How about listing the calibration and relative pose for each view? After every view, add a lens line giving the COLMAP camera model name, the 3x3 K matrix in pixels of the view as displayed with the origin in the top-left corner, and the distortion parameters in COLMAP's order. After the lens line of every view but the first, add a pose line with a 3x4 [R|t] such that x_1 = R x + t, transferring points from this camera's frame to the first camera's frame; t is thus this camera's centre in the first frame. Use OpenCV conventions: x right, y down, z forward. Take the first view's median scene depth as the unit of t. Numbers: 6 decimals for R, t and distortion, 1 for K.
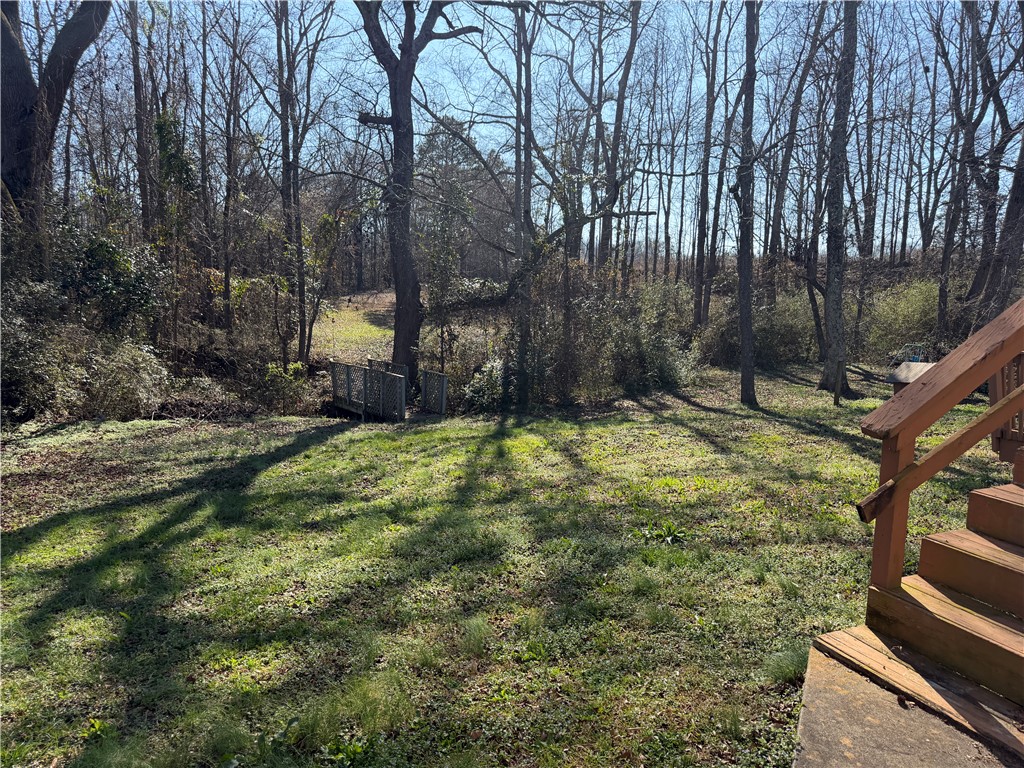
lens RADIAL K [[725.0, 0, 512.0], [0, 725.0, 384.0], [0, 0, 1]] dist [0.038084, -0.059590]
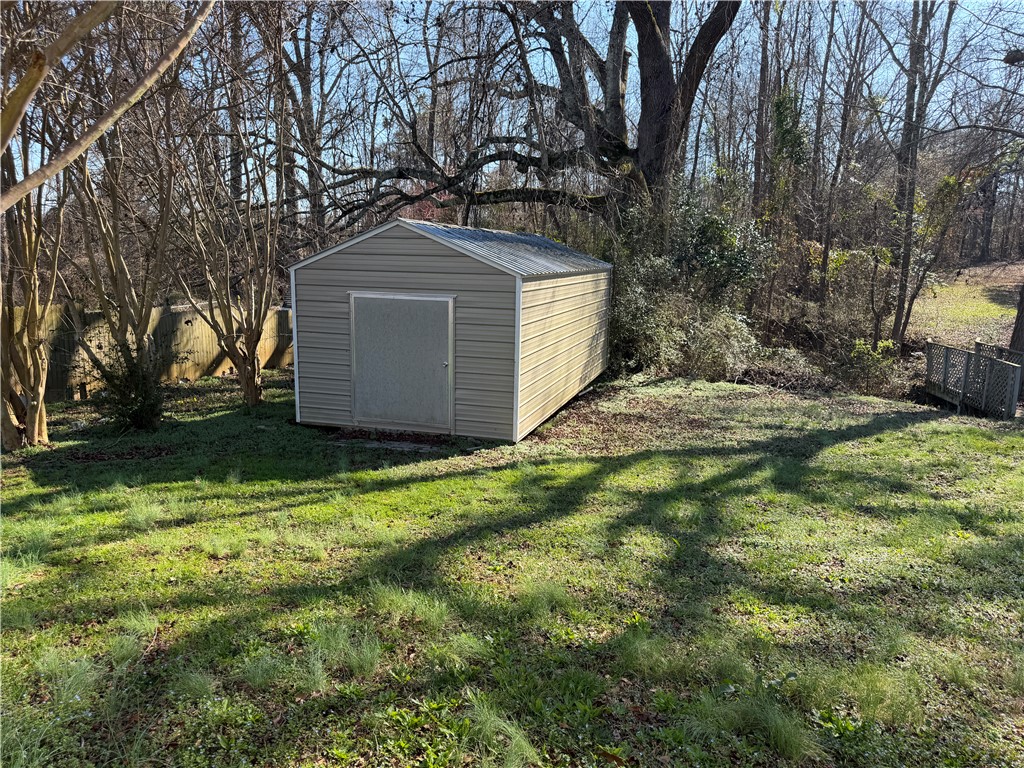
lens RADIAL K [[710.5, 0, 512.0], [0, 710.5, 384.0], [0, 0, 1]] dist [0.150413, -0.222775]
pose [[0.713905, 0.117127, -0.690377, 0.019369], [-0.091188, 0.993067, 0.074185, 0.000963], [0.694280, 0.009993, 0.719636, -0.008352]]
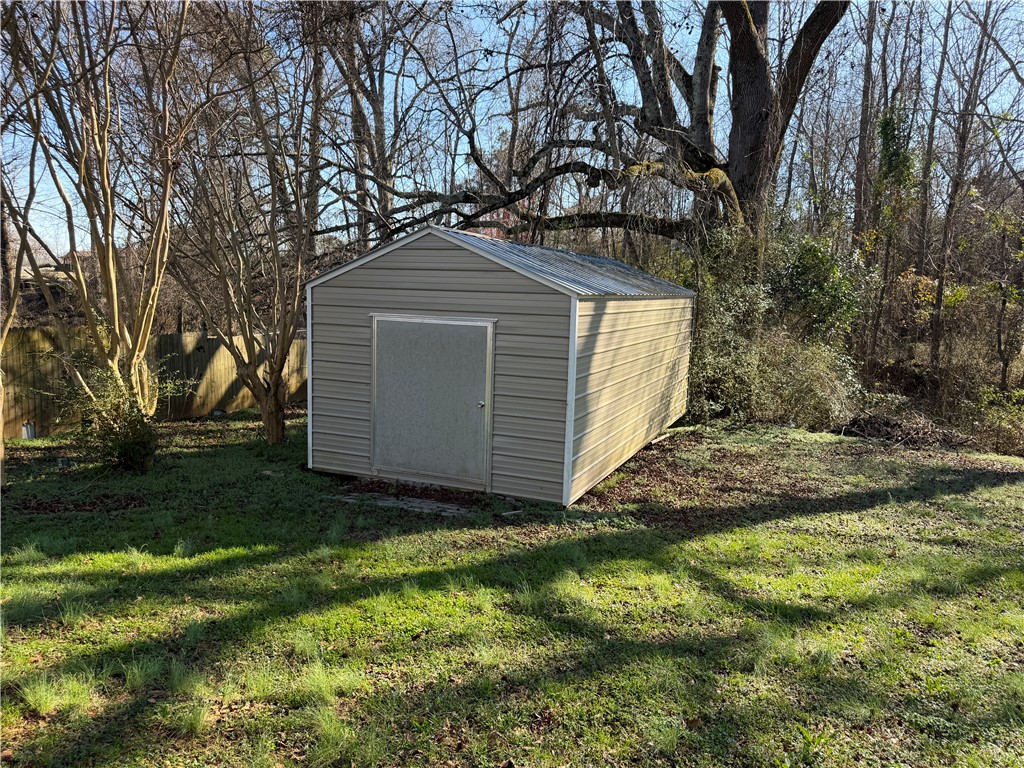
lens RADIAL K [[729.8, 0, 512.0], [0, 729.8, 384.0], [0, 0, 1]] dist [0.080157, -0.099445]
pose [[0.635340, 0.100185, -0.765706, -0.092621], [-0.114168, 0.992839, 0.035173, 0.000369], [0.763746, 0.065072, 0.642228, 0.145030]]
